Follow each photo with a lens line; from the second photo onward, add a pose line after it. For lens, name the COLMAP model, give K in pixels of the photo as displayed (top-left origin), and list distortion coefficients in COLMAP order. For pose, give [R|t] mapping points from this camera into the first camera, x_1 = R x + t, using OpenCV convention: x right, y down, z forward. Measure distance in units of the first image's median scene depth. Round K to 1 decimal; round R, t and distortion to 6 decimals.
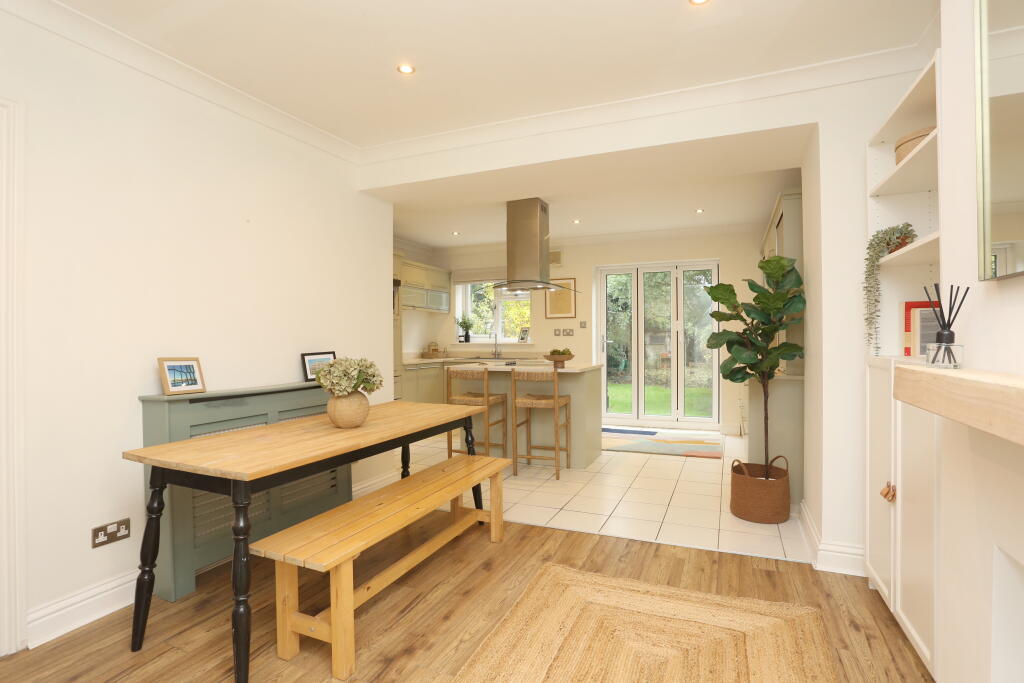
lens RADIAL K [[498.6, 0, 512.0], [0, 498.6, 341.5], [0, 0, 1]] dist [-0.084671, 0.031741]
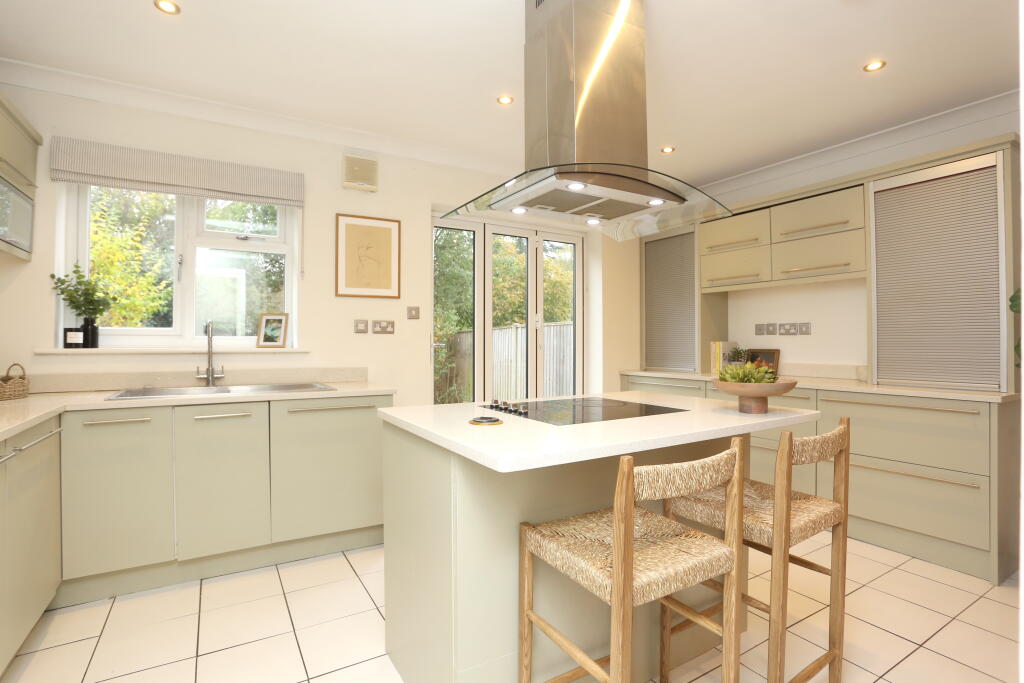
lens RADIAL K [[506.9, 0, 512.0], [0, 506.9, 341.5], [0, 0, 1]] dist [-0.050091, -0.000045]
pose [[0.569421, 0.007081, 0.822016, -0.230938], [-0.000461, 0.999965, -0.008294, 0.000231], [-0.822046, 0.004344, 0.569404, 0.617977]]
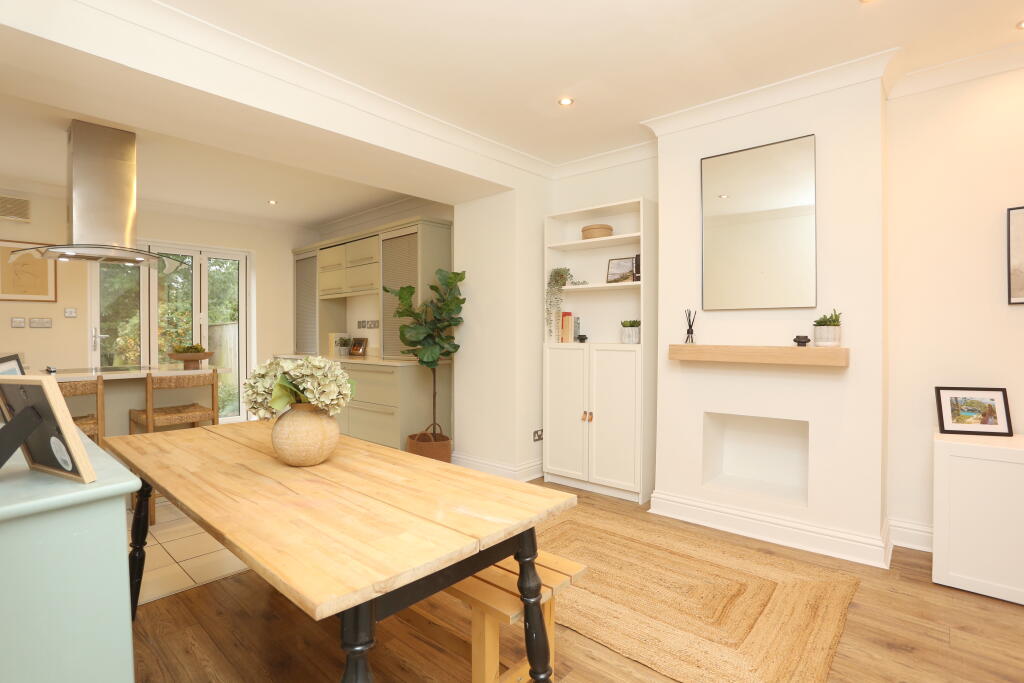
lens RADIAL K [[498.6, 0, 512.0], [0, 498.6, 341.5], [0, 0, 1]] dist [-0.084671, 0.031741]
pose [[0.299055, -0.010721, 0.954176, -0.314951], [0.003119, 0.999943, 0.010257, 0.002336], [-0.954231, -0.000091, 0.299072, 0.198273]]
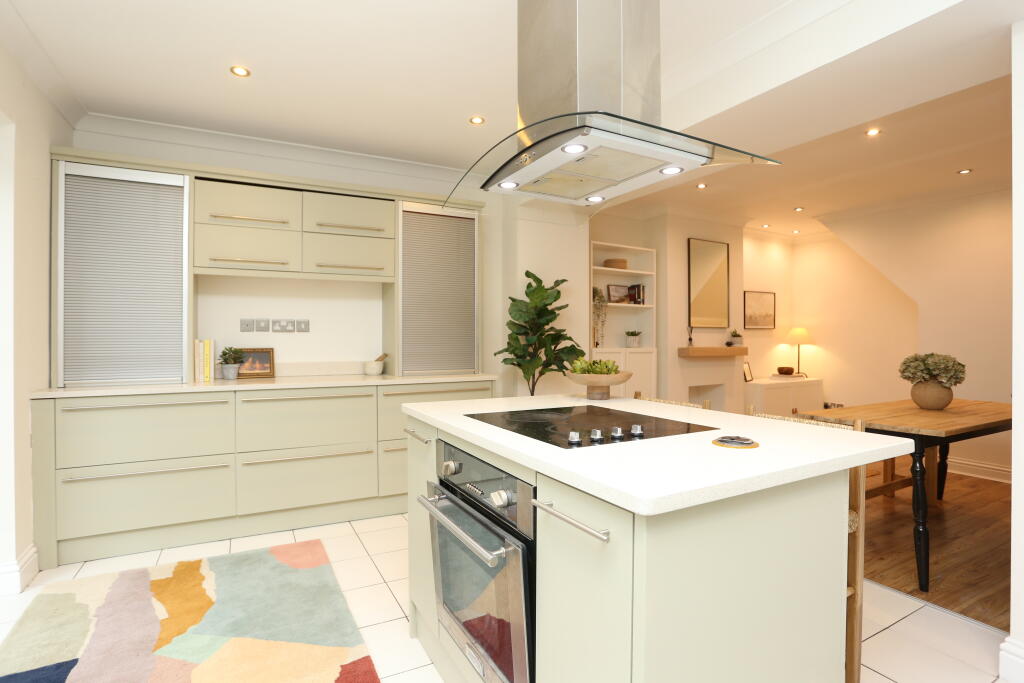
lens RADIAL K [[498.6, 0, 512.0], [0, 498.6, 341.5], [0, 0, 1]] dist [-0.084671, 0.031741]
pose [[-0.789605, 0.004055, 0.613602, -0.084903], [0.006778, 0.999975, 0.002114, -0.001864], [-0.613578, 0.005828, -0.789613, 0.945322]]
